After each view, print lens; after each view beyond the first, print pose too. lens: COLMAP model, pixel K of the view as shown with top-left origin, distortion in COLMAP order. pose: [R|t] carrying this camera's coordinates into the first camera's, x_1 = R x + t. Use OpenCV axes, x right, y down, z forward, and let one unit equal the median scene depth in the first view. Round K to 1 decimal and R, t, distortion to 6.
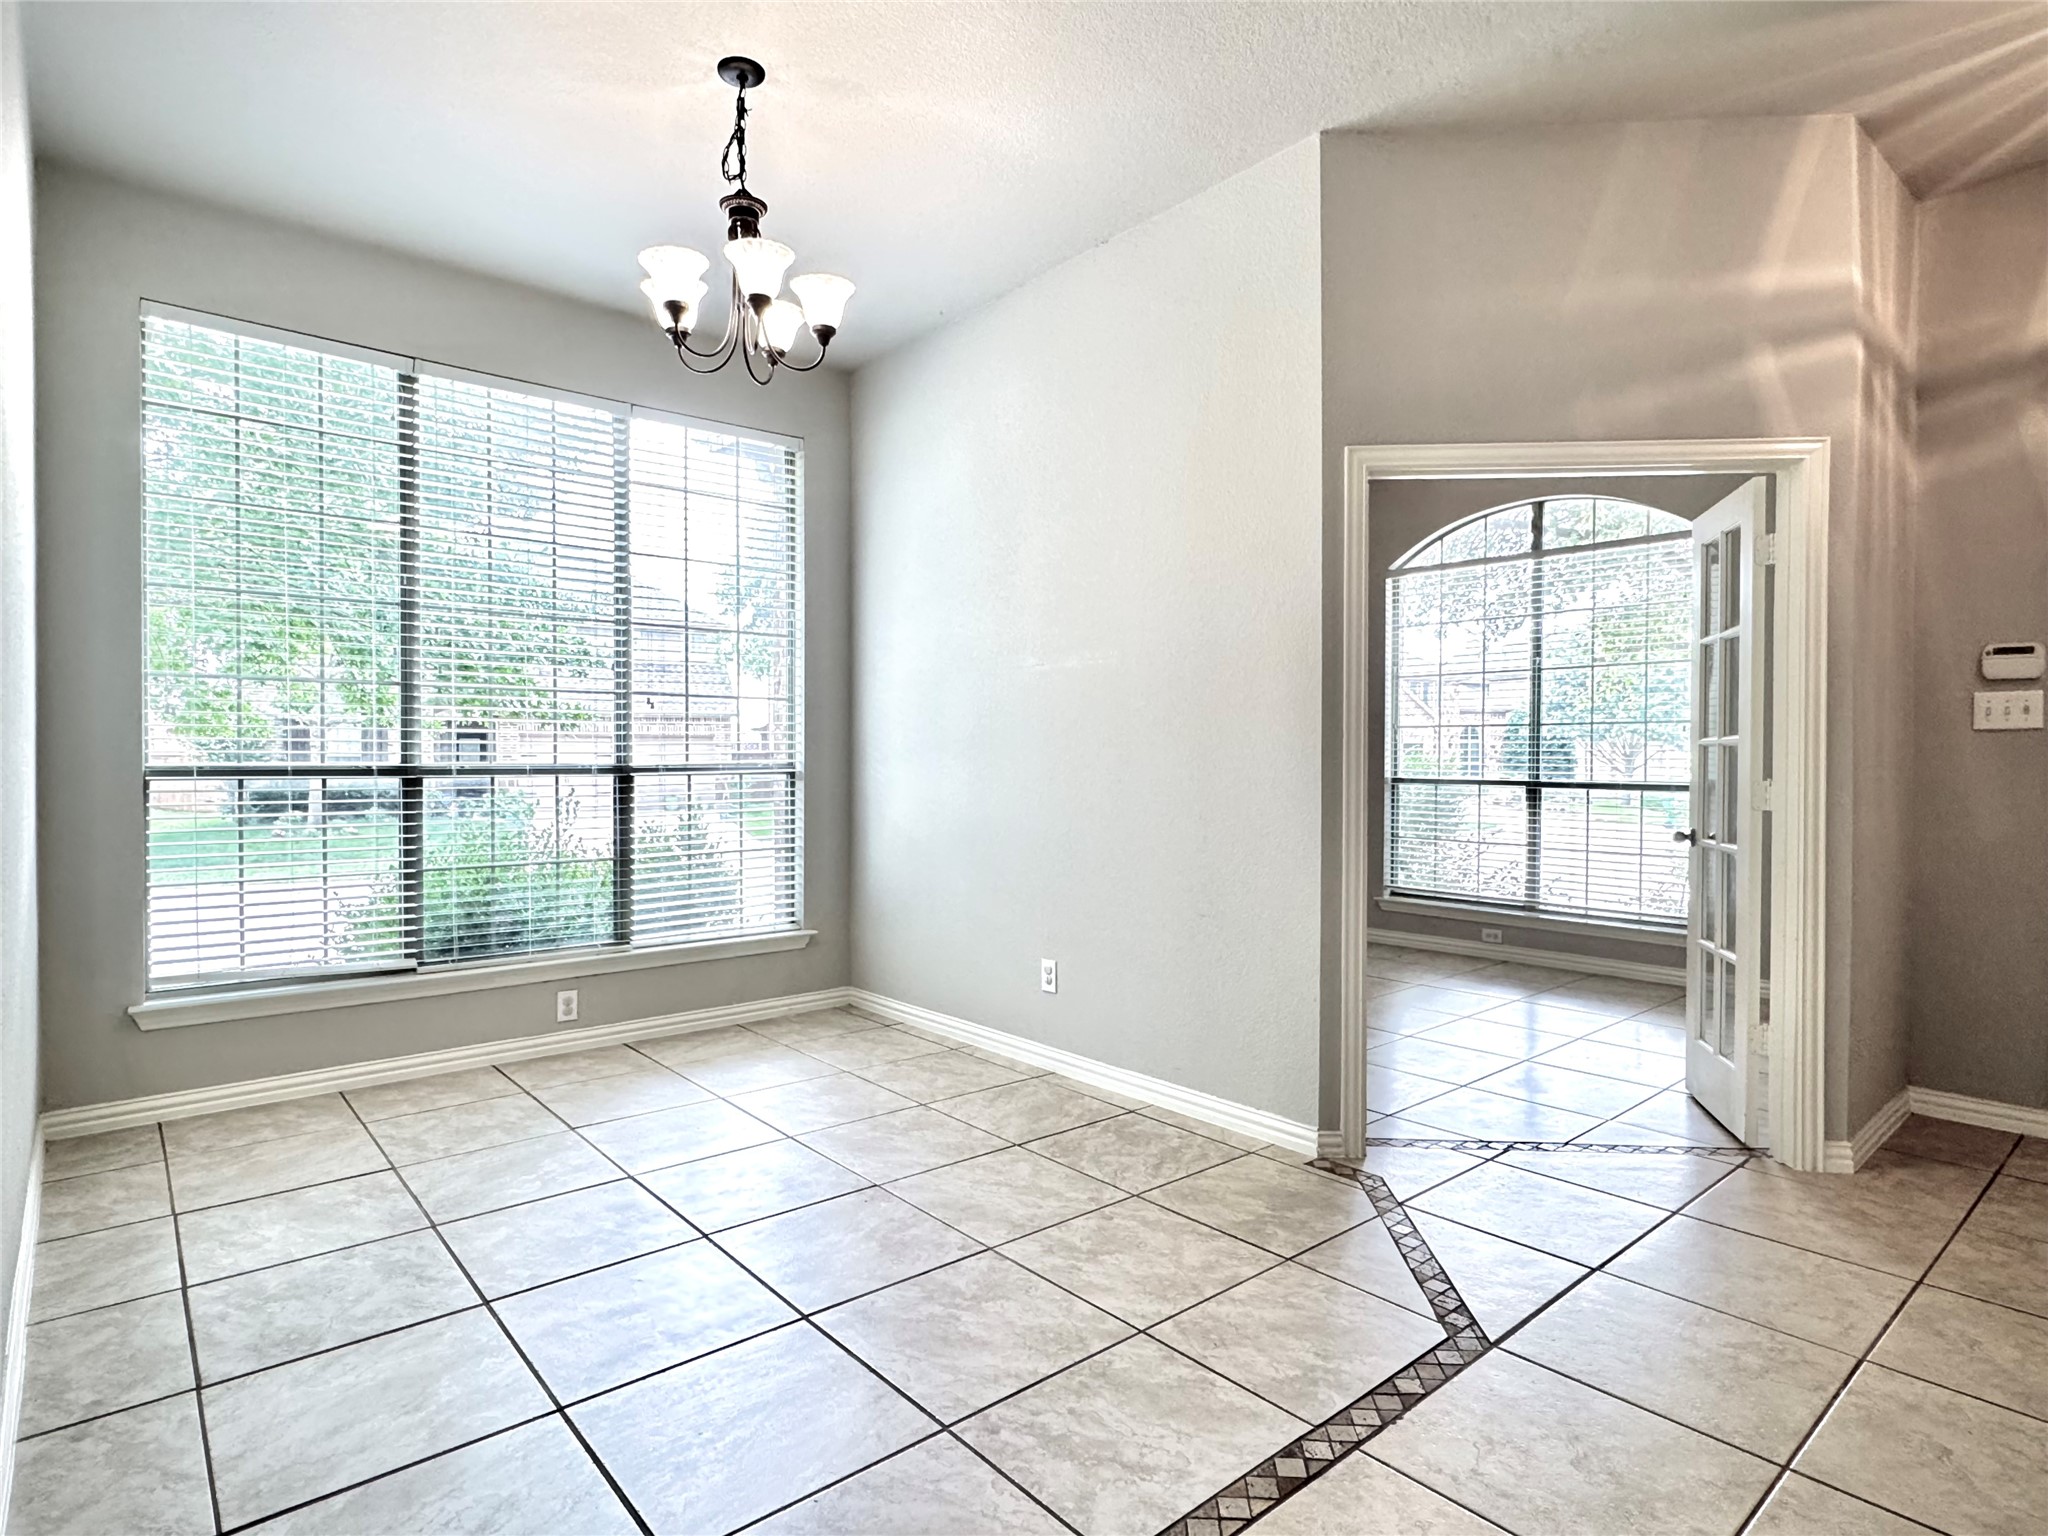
lens RADIAL K [[1090.6, 0, 1024.0], [0, 1090.6, 768.0], [0, 0, 1]] dist [-0.003076, -0.001082]
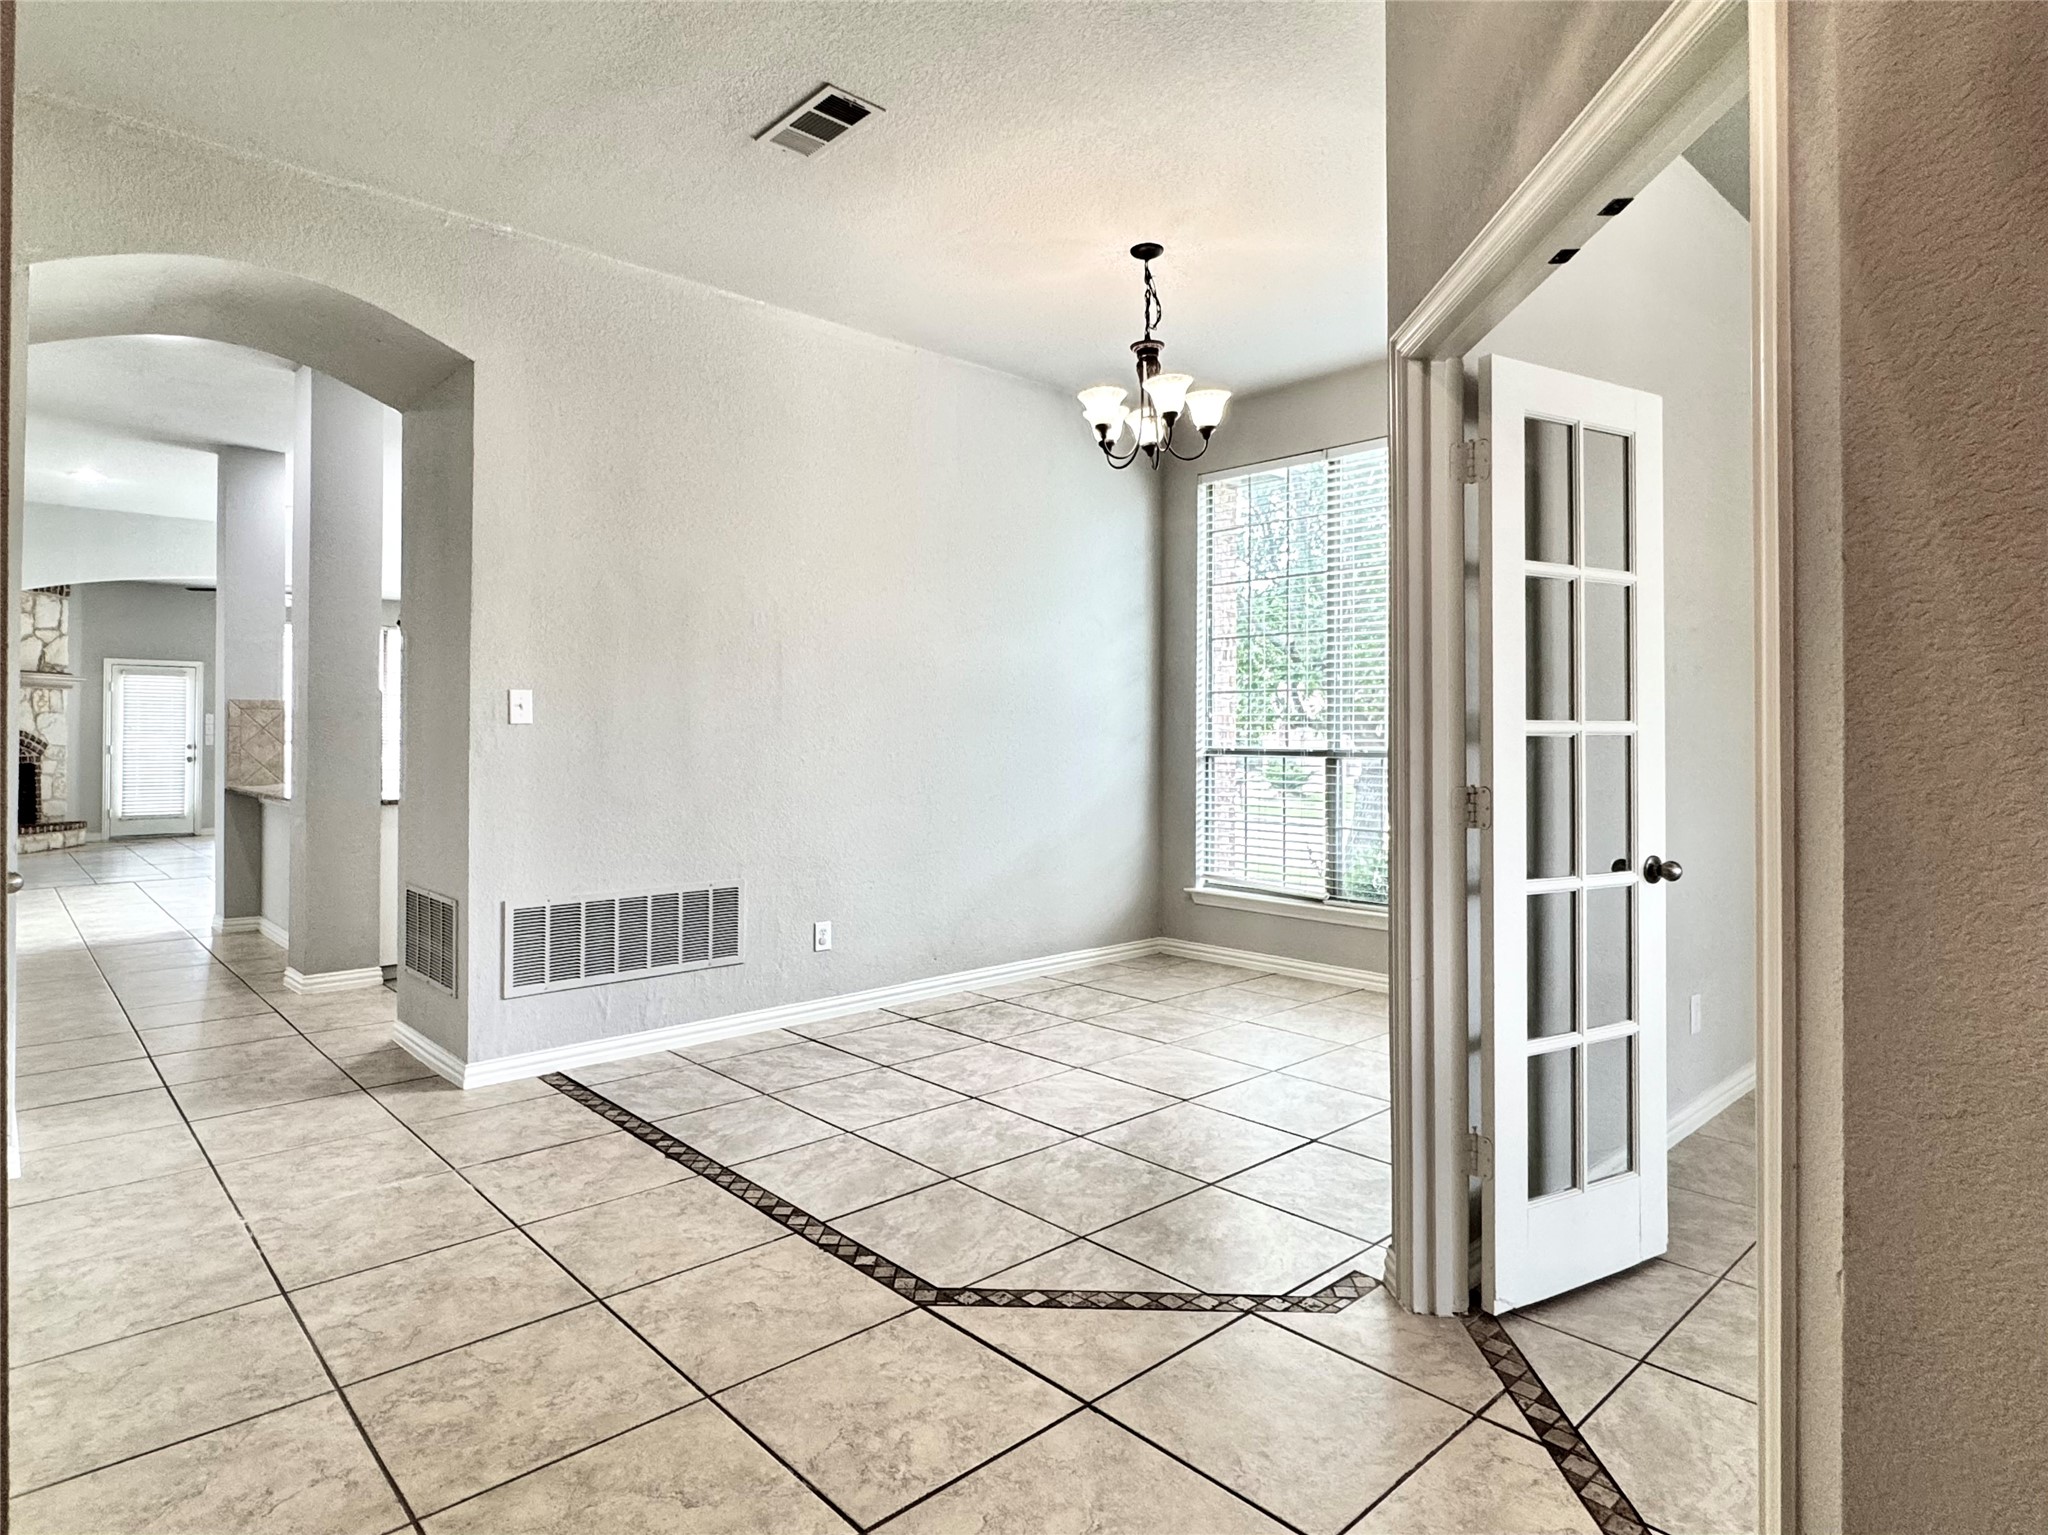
lens RADIAL K [[1142.1, 0, 1023.6], [0, 1142.1, 733.6], [0, 0, 1]] dist [-0.000917, -0.000253]
pose [[0.042335, 0.000820, -0.999103, 1.553454], [-0.008099, 0.999967, 0.000477, -0.036679], [0.999071, 0.008072, 0.042340, 1.041972]]
